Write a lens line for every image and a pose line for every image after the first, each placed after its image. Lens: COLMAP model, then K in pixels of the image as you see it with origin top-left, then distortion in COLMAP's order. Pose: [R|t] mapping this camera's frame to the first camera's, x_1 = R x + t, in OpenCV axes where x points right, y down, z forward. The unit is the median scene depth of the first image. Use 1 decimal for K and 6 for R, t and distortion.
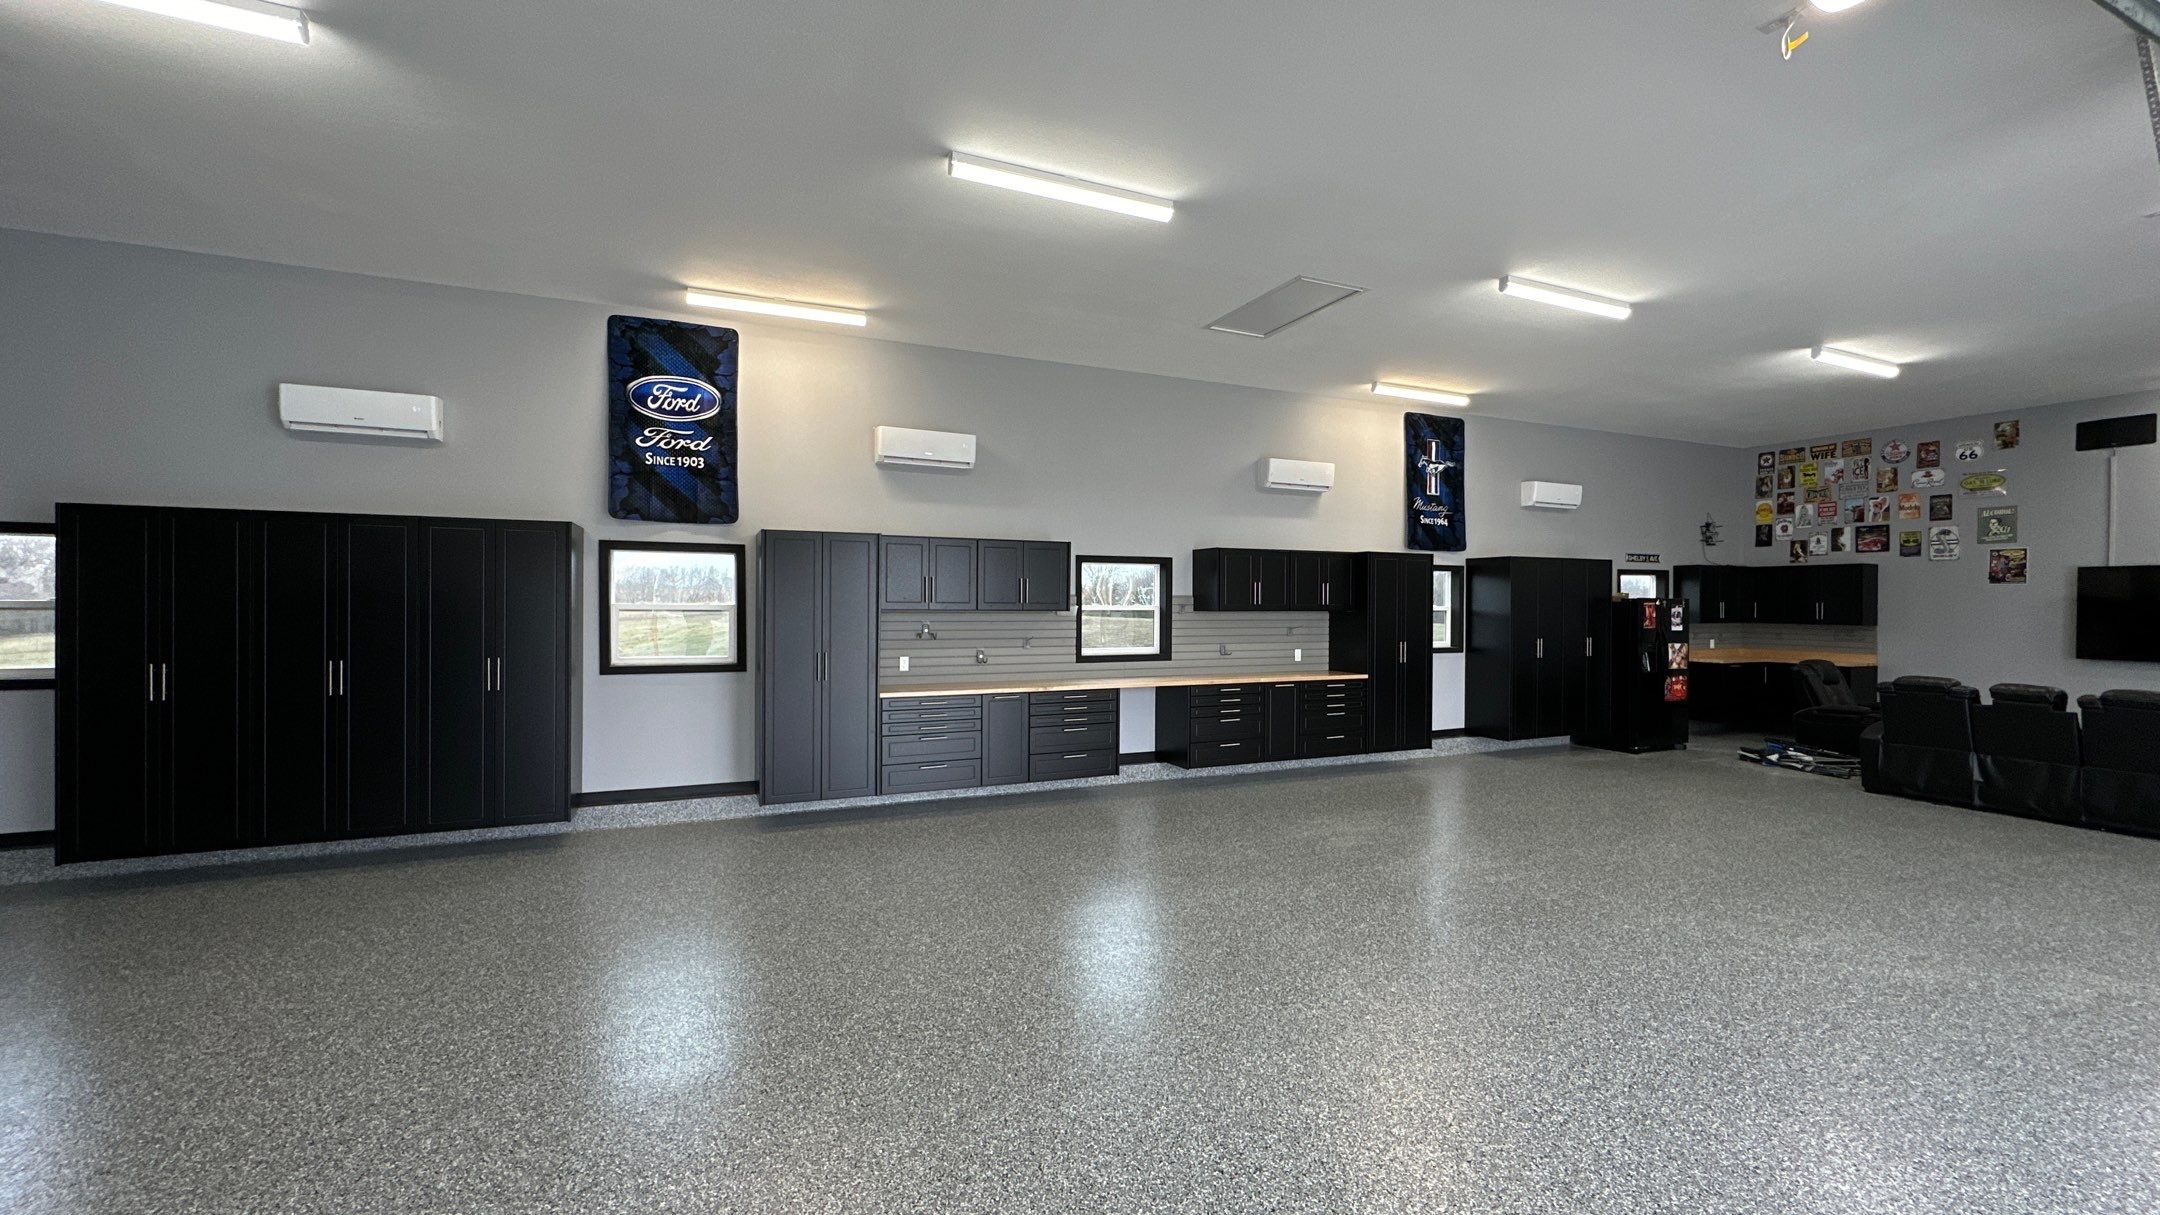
lens RADIAL K [[880.8, 0, 1095.8], [0, 880.8, 614.1], [0, 0, 1]] dist [-0.000439, 0.000663]
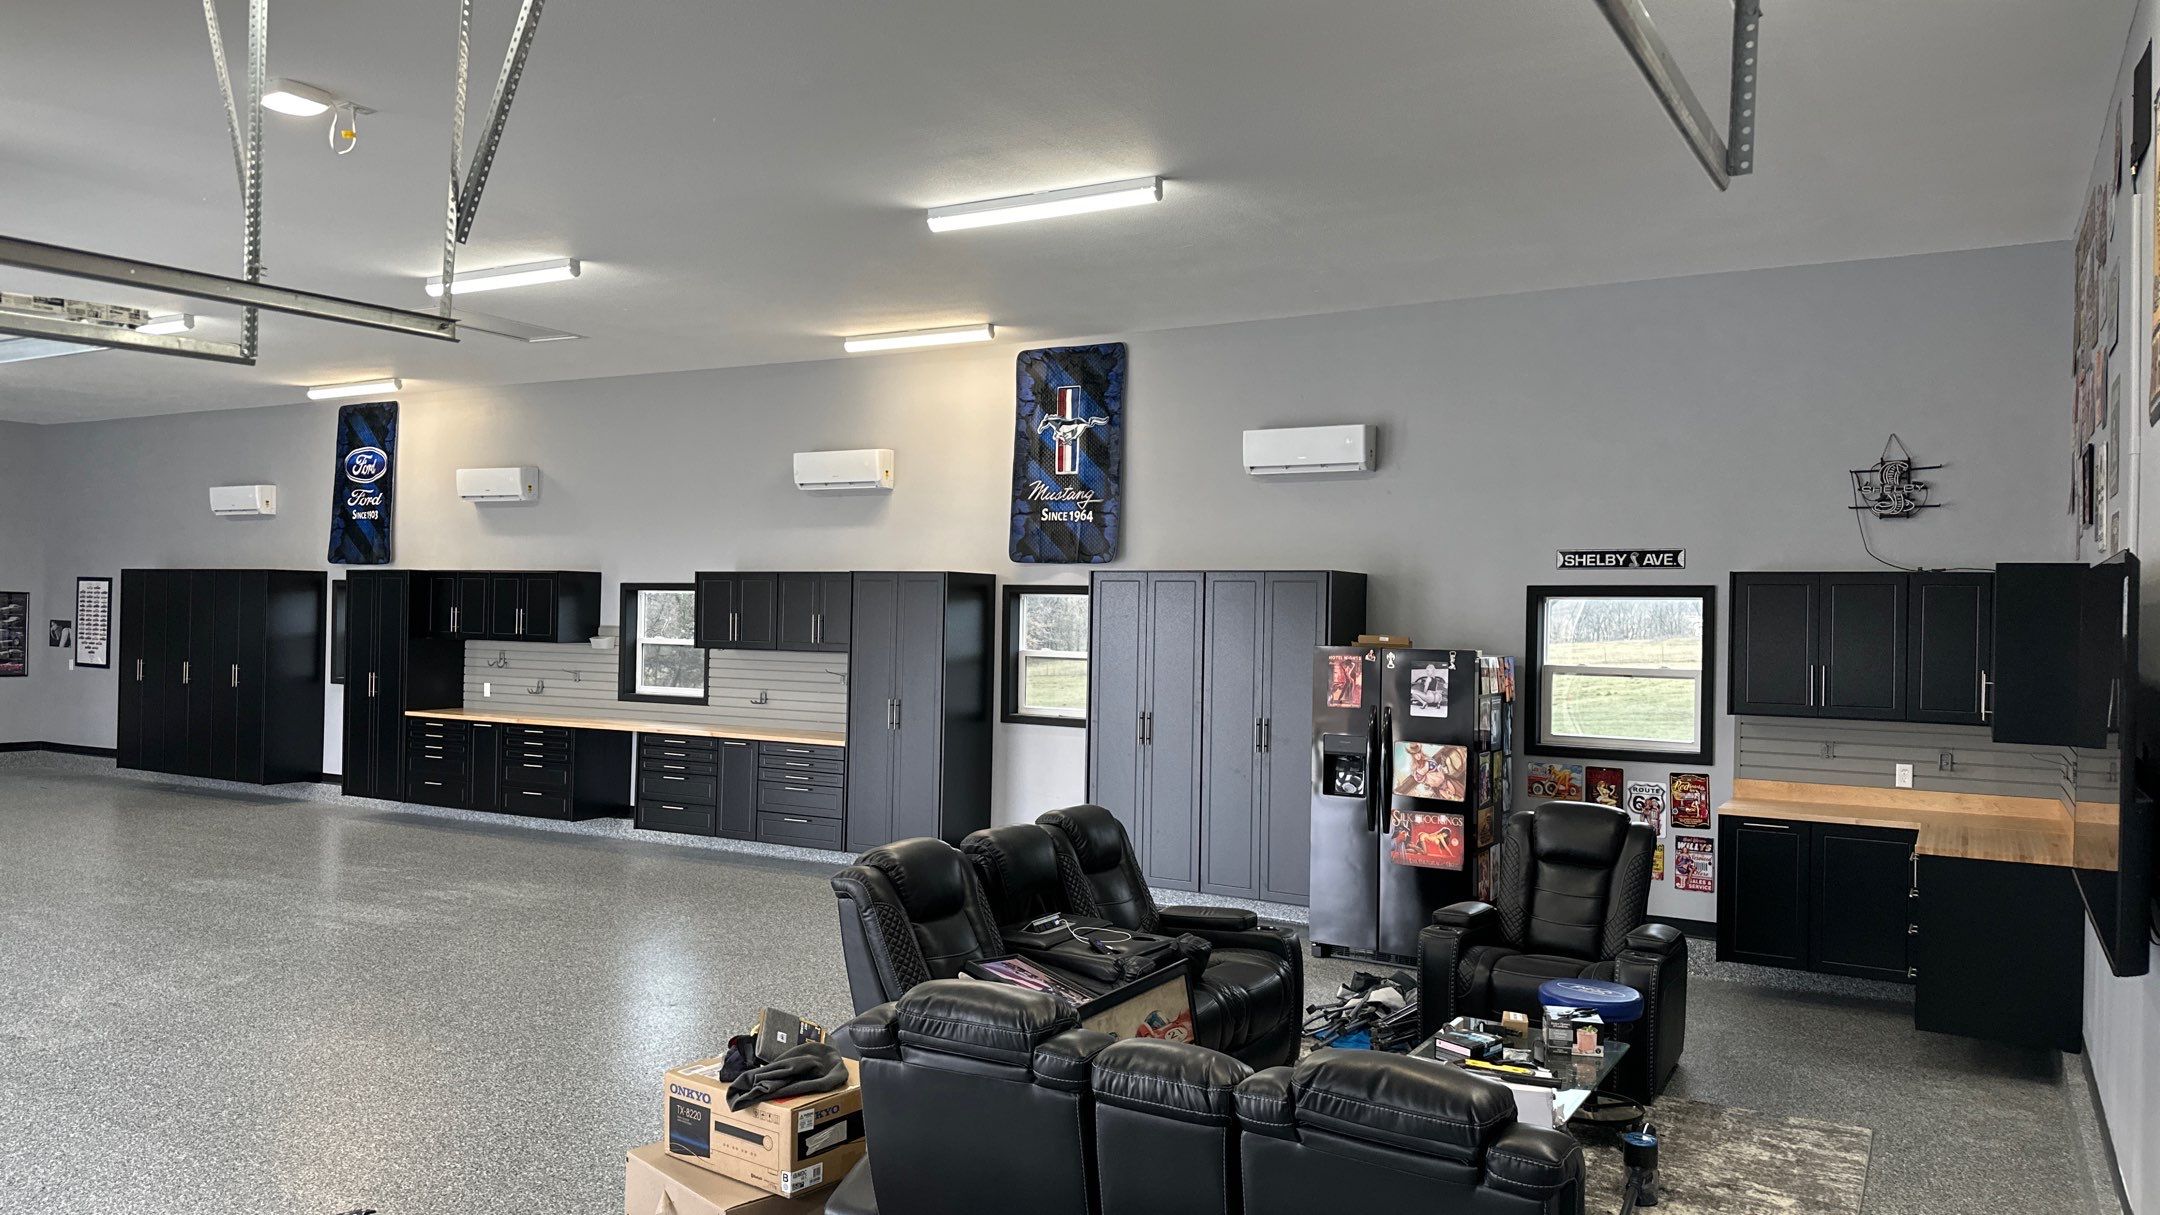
lens RADIAL K [[1518.3, 0, 1107.8], [0, 1518.3, 611.8], [0, 0, 1]] dist [0.053483, -0.056322]
pose [[0.586110, 0.004497, -0.810219, 1.441953], [-0.025282, 0.999599, -0.012740, -0.027304], [0.809837, 0.027951, 0.585988, 0.443798]]
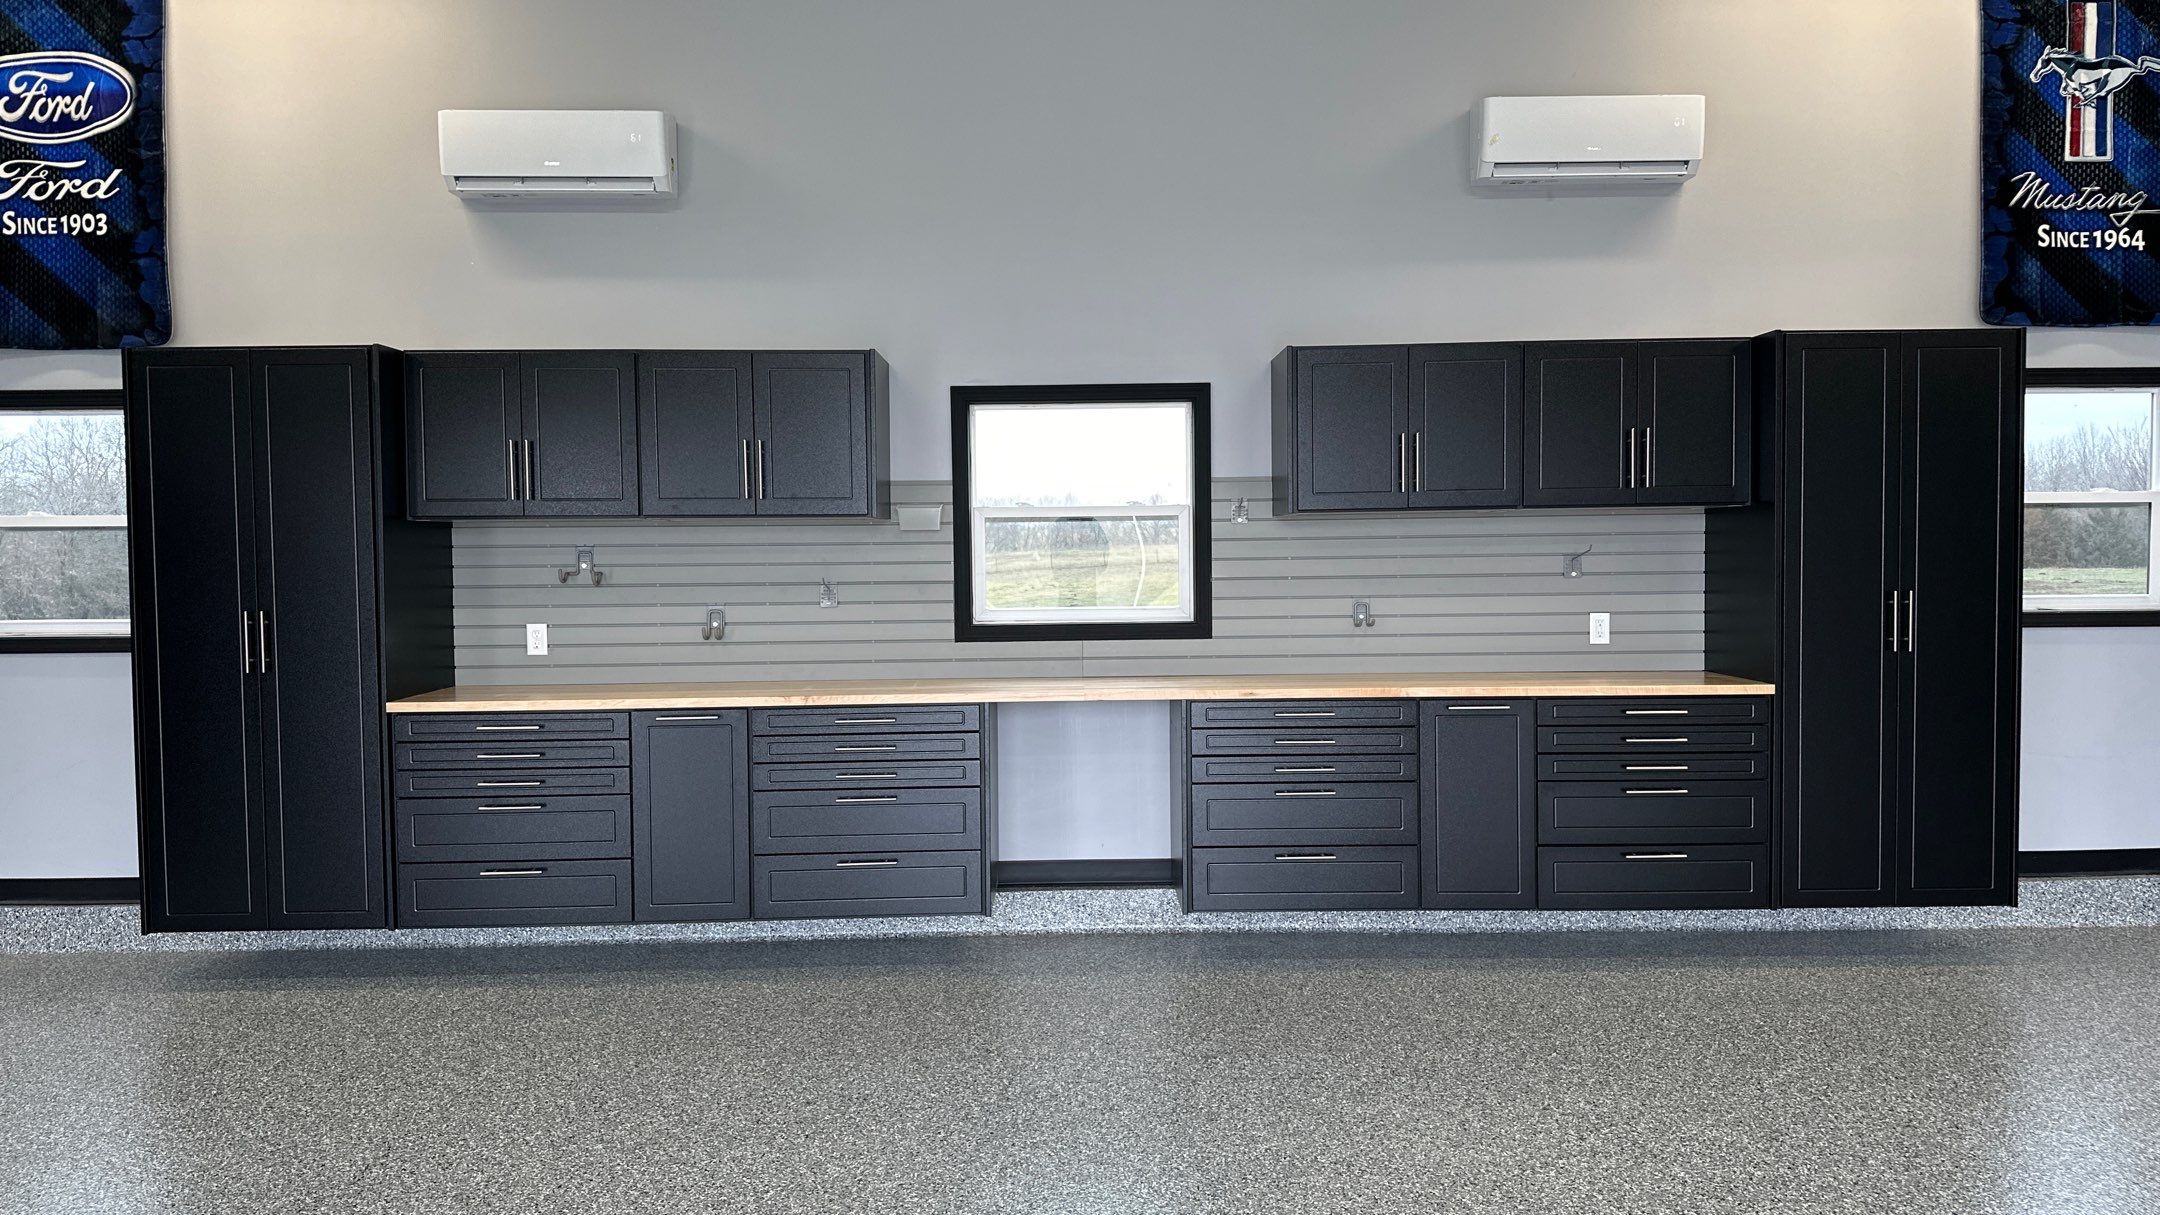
lens RADIAL K [[1518.3, 0, 1120.6], [0, 1518.3, 625.5], [0, 0, 1]] dist [0.053483, -0.056322]
pose [[0.913774, 0.002126, -0.406217, 0.319873], [0.011325, 0.999464, 0.030707, 0.024161], [0.406065, -0.032659, 0.913260, 0.339885]]
